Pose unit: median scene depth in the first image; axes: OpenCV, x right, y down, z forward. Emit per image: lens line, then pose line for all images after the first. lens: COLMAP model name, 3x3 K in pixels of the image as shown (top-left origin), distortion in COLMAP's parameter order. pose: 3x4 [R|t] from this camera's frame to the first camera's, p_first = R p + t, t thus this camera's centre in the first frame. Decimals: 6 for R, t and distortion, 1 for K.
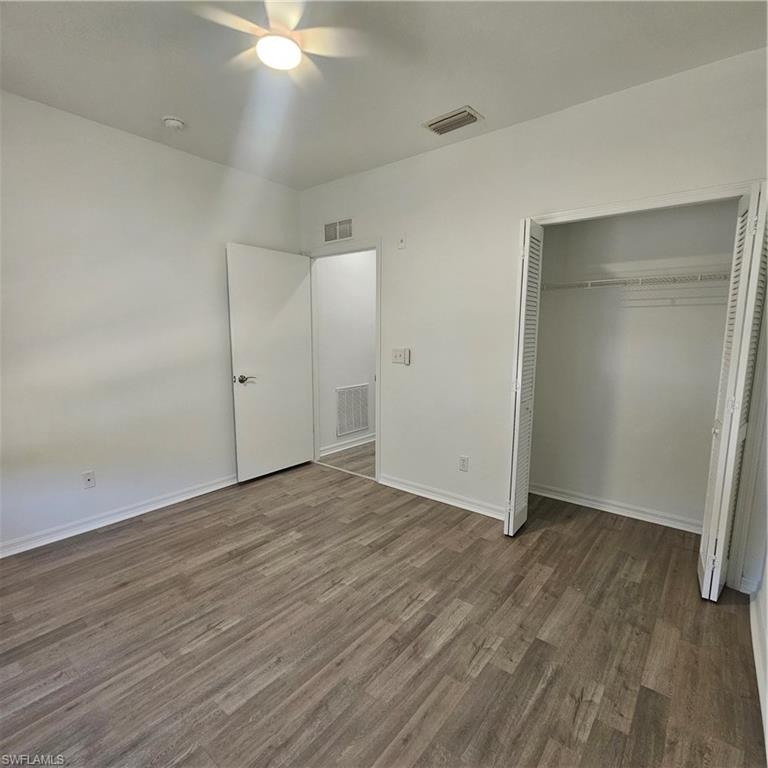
lens RADIAL K [[420.8, 0, 381.9], [0, 420.8, 395.1], [0, 0, 1]] dist [-0.006339, 0.003522]
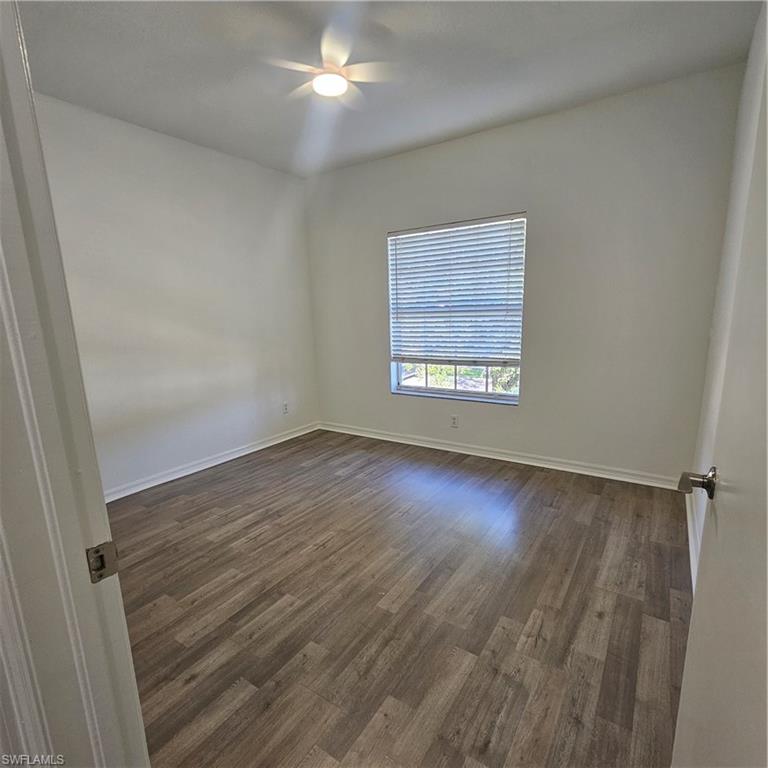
lens RADIAL K [[420.8, 0, 381.9], [0, 420.8, 395.1], [0, 0, 1]] dist [-0.006339, 0.003522]
pose [[-0.996086, 0.041419, -0.078090, -0.178985], [0.012451, 0.940364, 0.339941, -0.249428], [0.087513, 0.337638, -0.937199, 1.734972]]
